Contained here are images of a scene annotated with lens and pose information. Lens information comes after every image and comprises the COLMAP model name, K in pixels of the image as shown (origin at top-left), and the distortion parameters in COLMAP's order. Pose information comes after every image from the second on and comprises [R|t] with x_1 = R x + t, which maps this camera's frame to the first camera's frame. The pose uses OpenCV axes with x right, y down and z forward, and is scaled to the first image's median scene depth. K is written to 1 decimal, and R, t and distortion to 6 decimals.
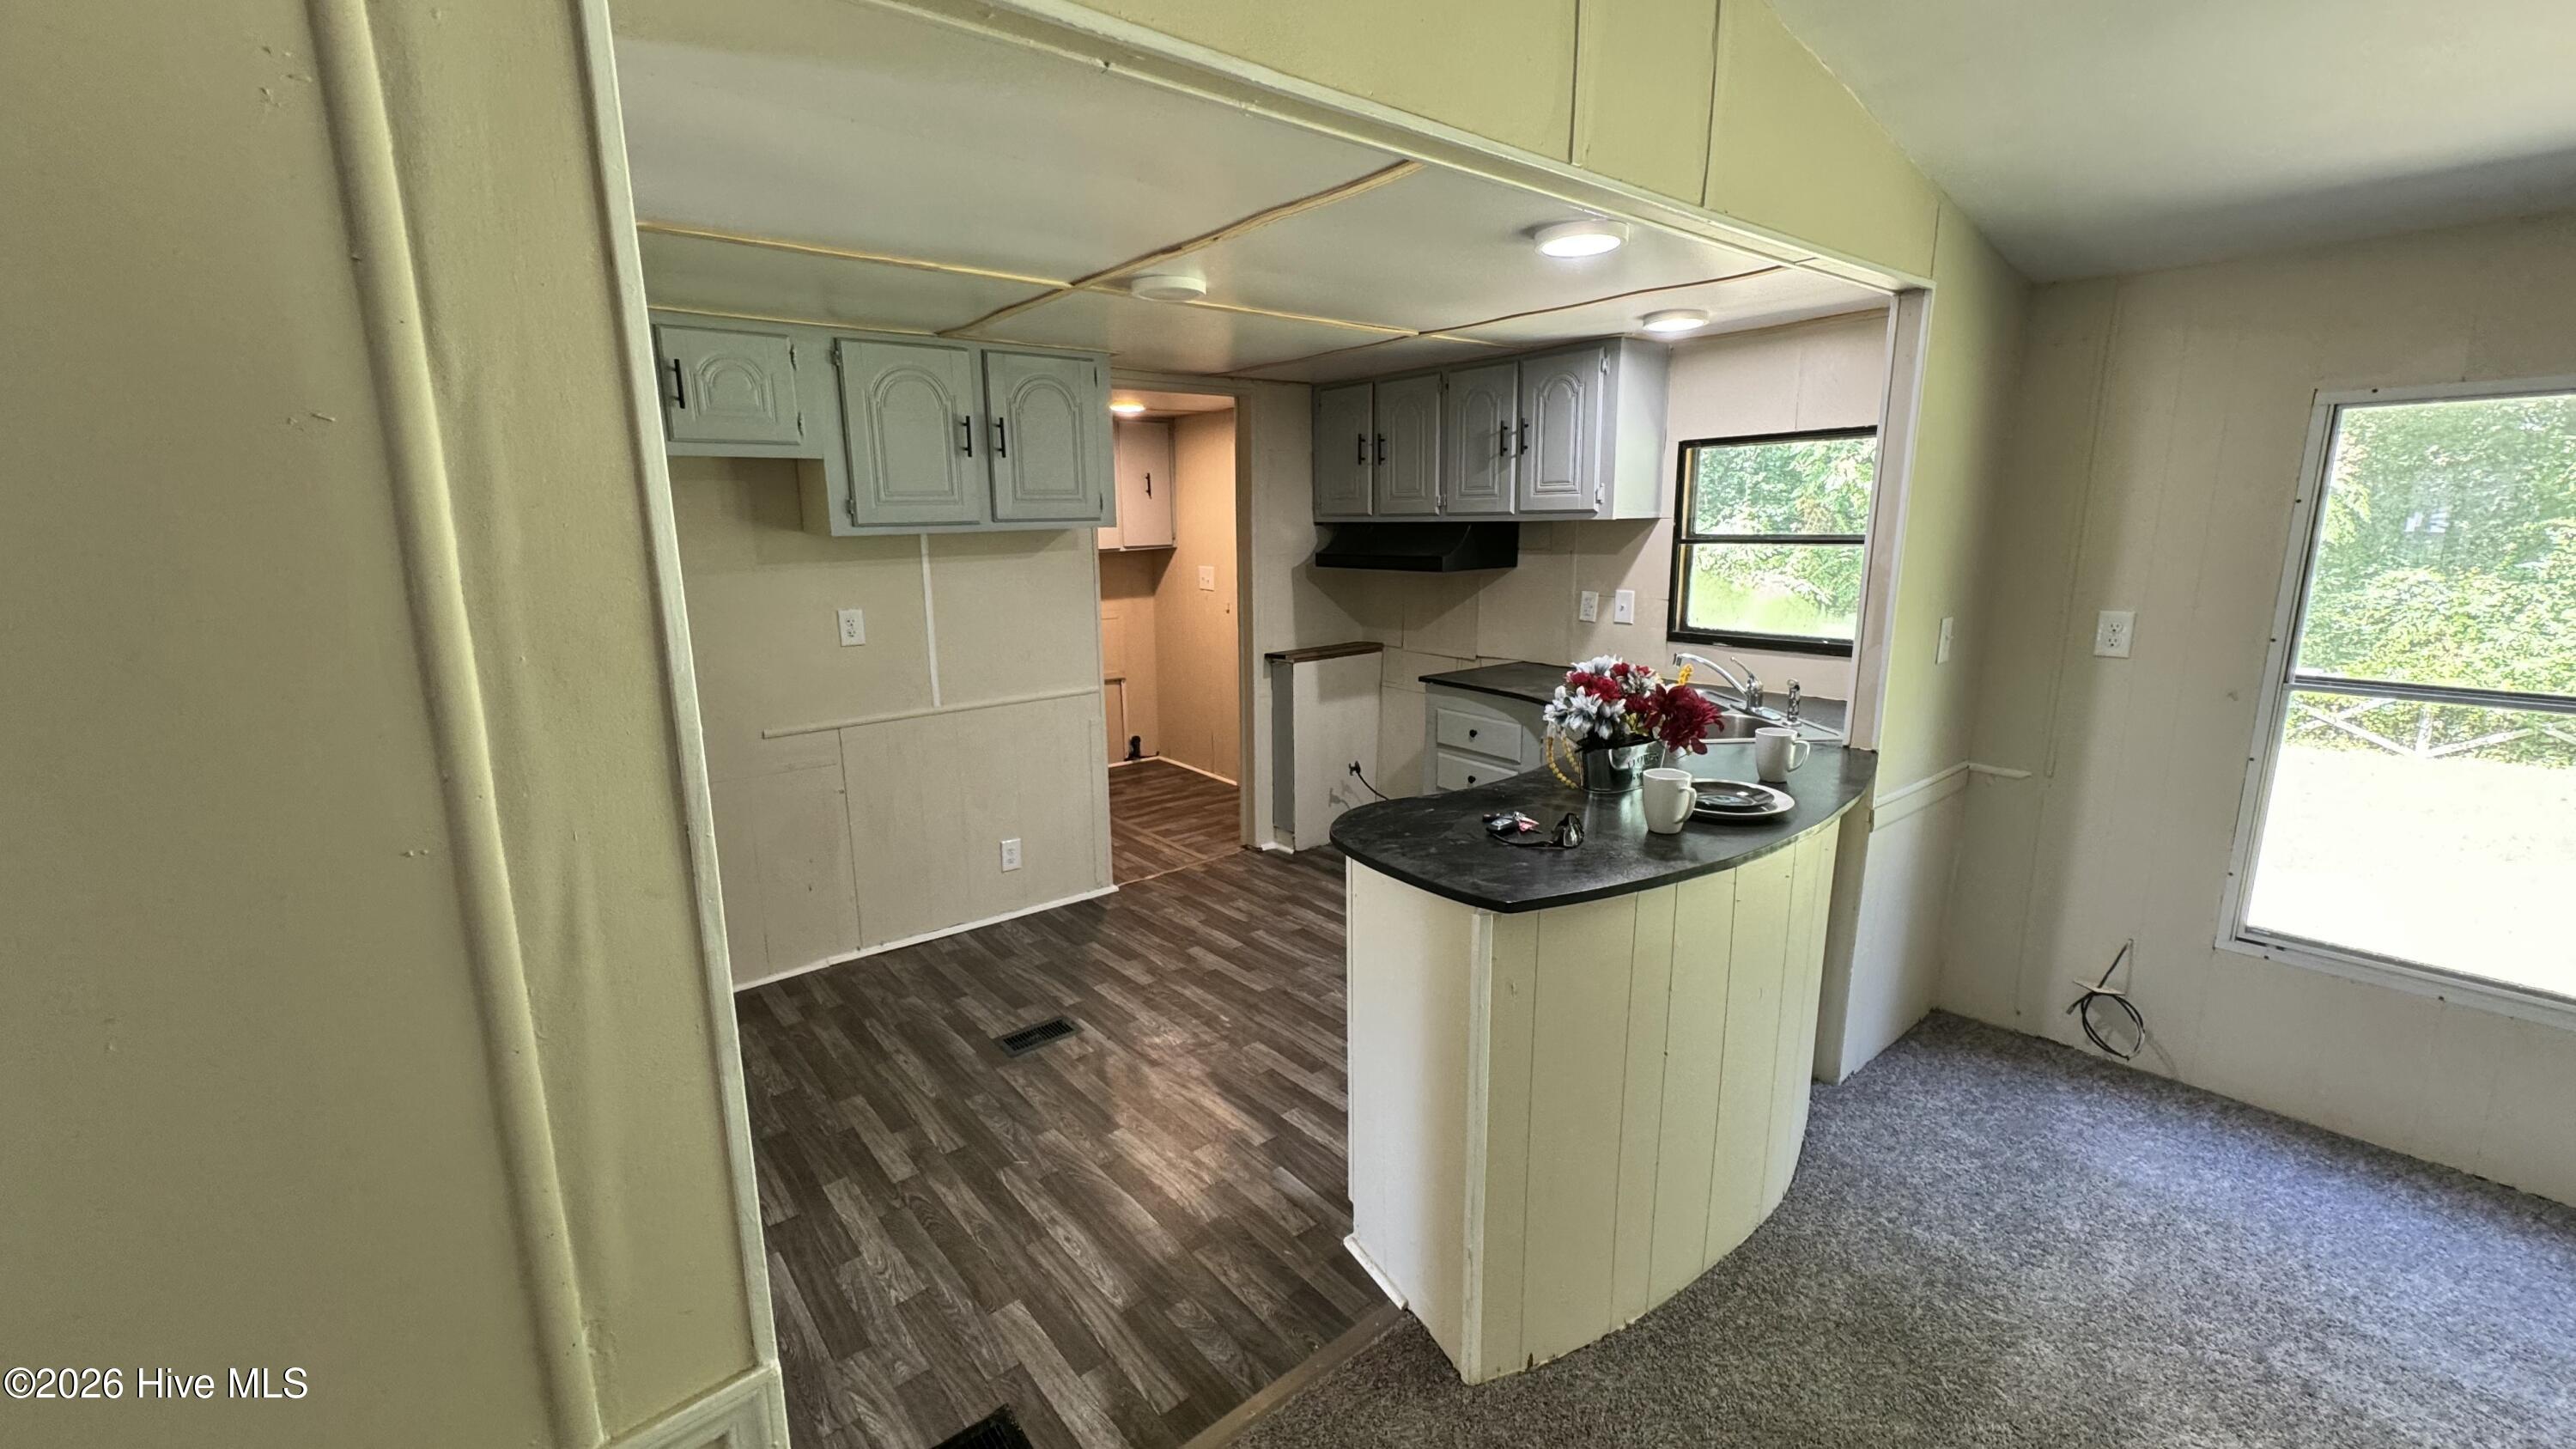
lens RADIAL K [[1023.7, 0, 1293.6], [0, 1023.7, 697.9], [0, 0, 1]] dist [0.000548, 0.000131]
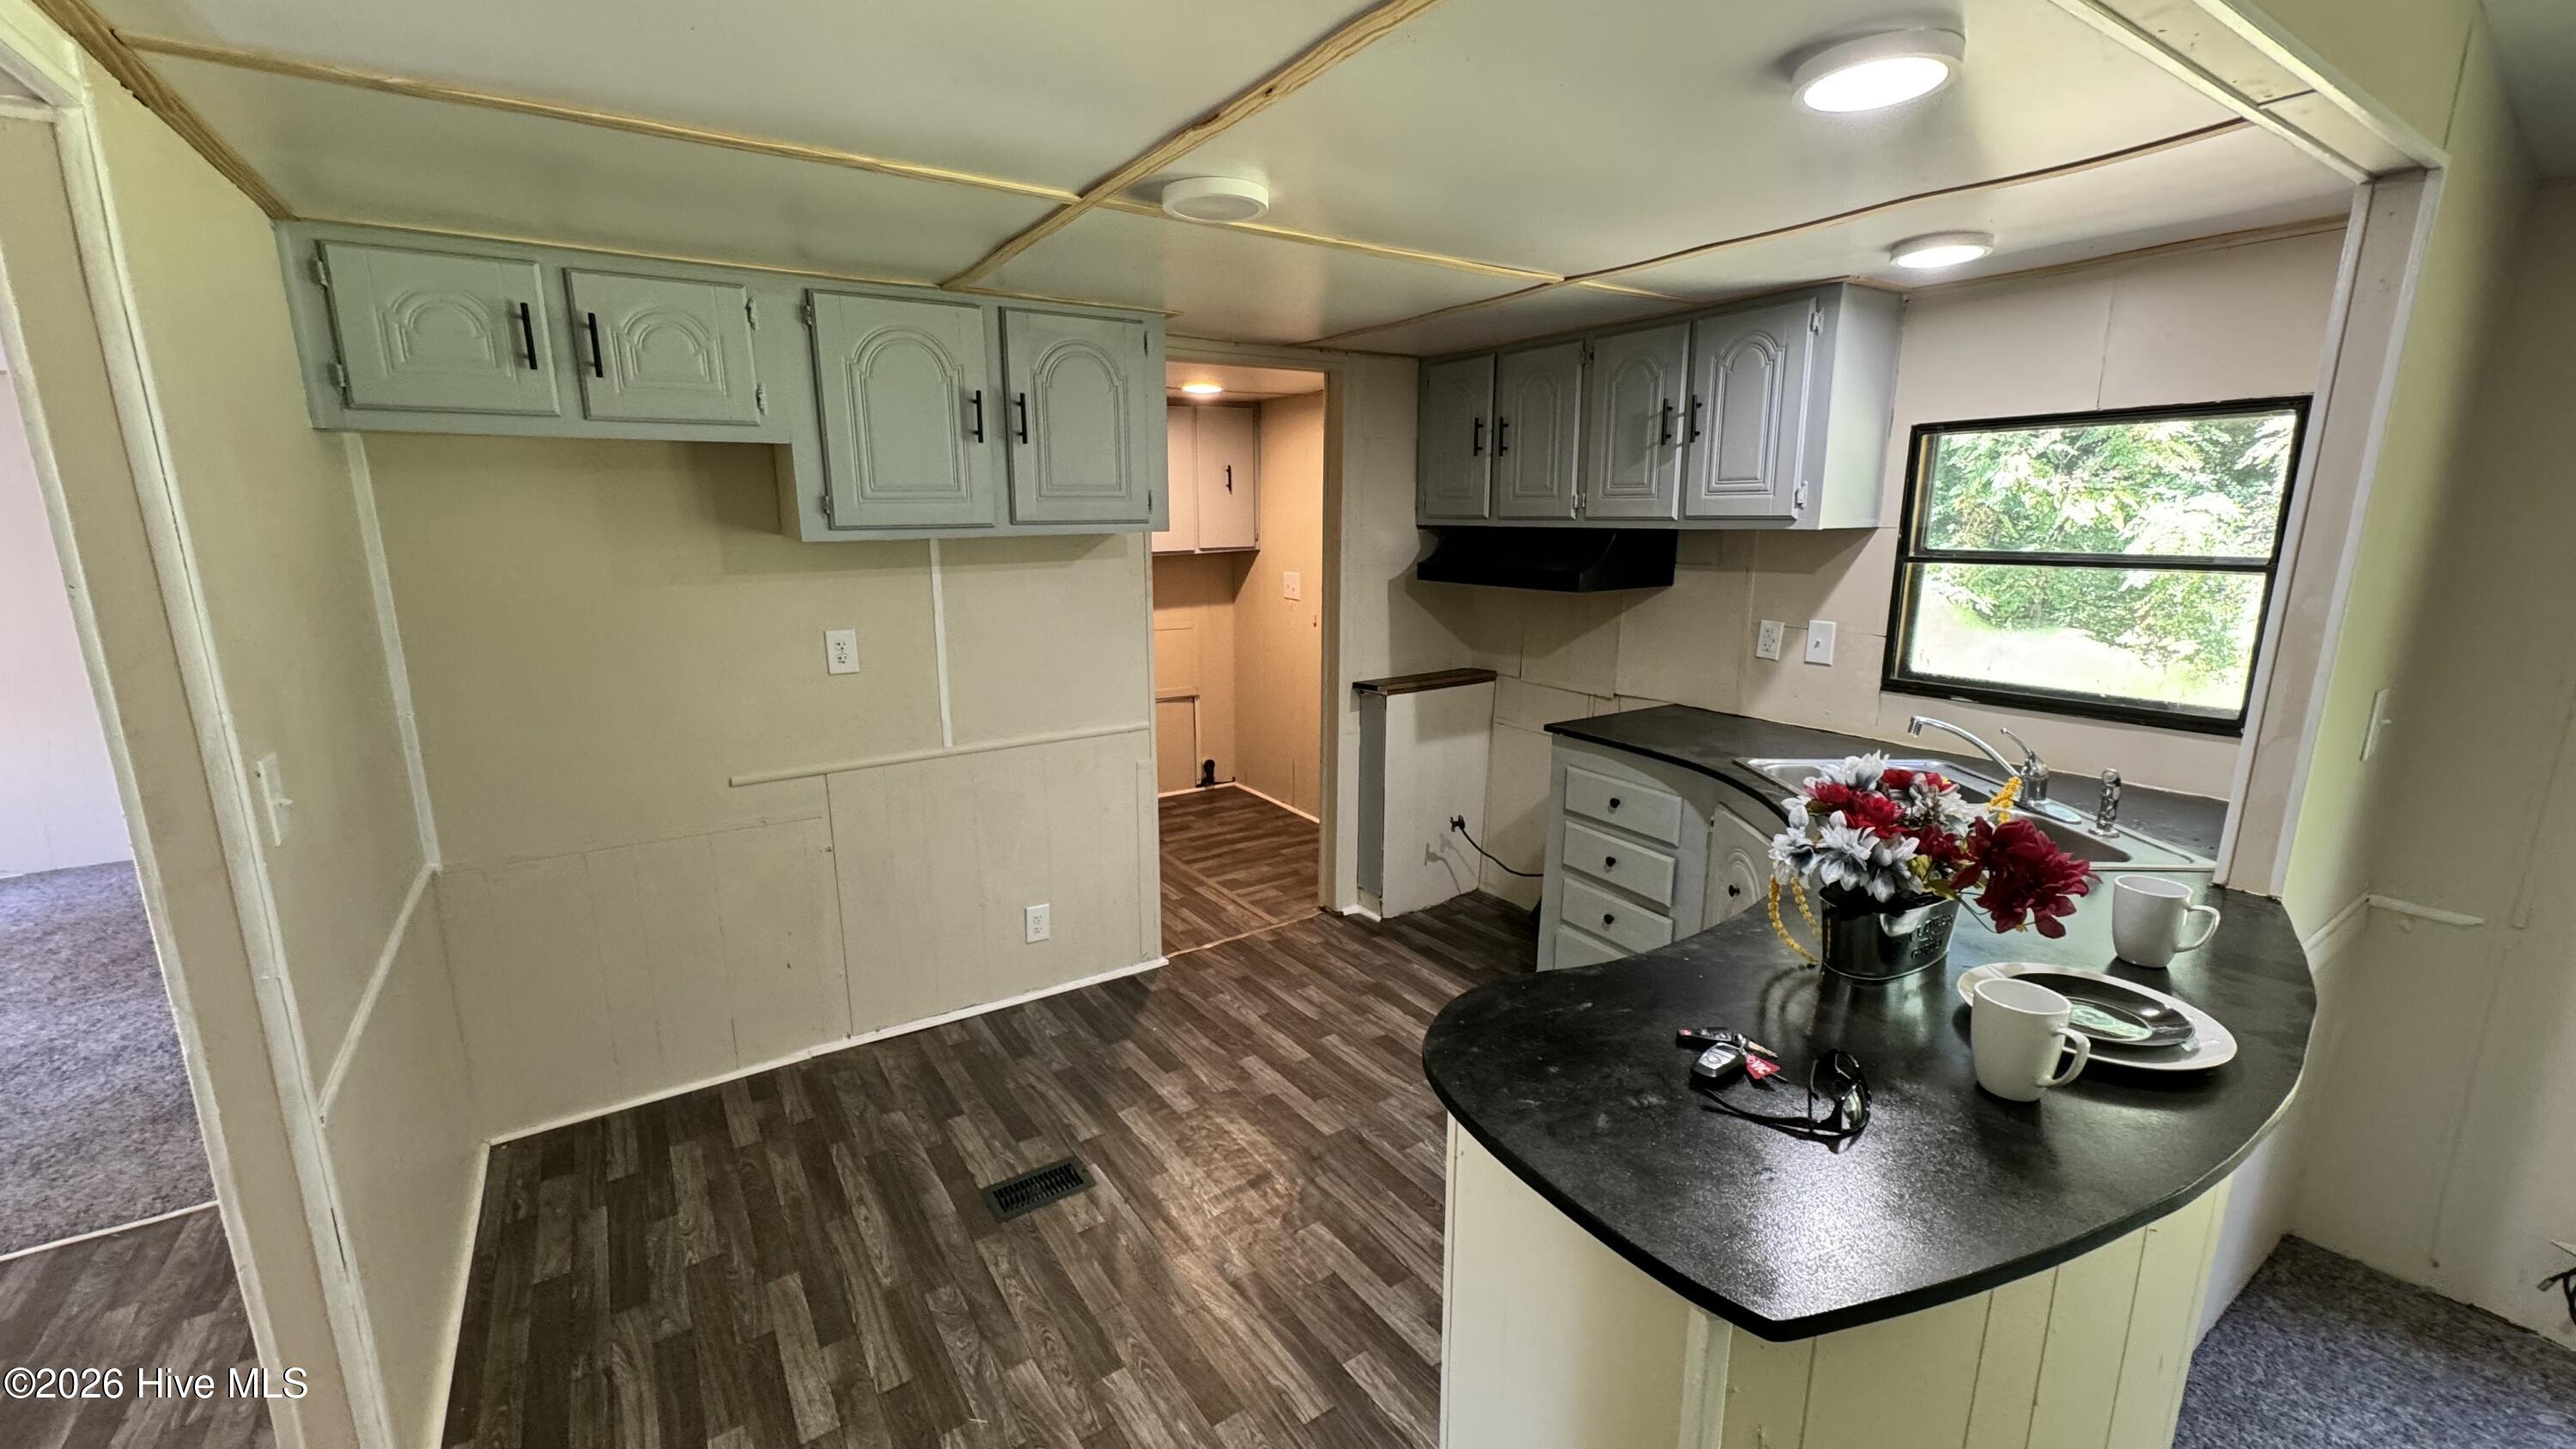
lens RADIAL K [[1023.7, 0, 1283.1], [0, 1023.7, 701.6], [0, 0, 1]] dist [0.000548, 0.000131]
pose [[0.993909, 0.029468, -0.106192, 0.006471], [-0.028412, 0.999531, 0.011443, -0.048274], [0.106479, -0.008356, 0.994280, 0.224169]]
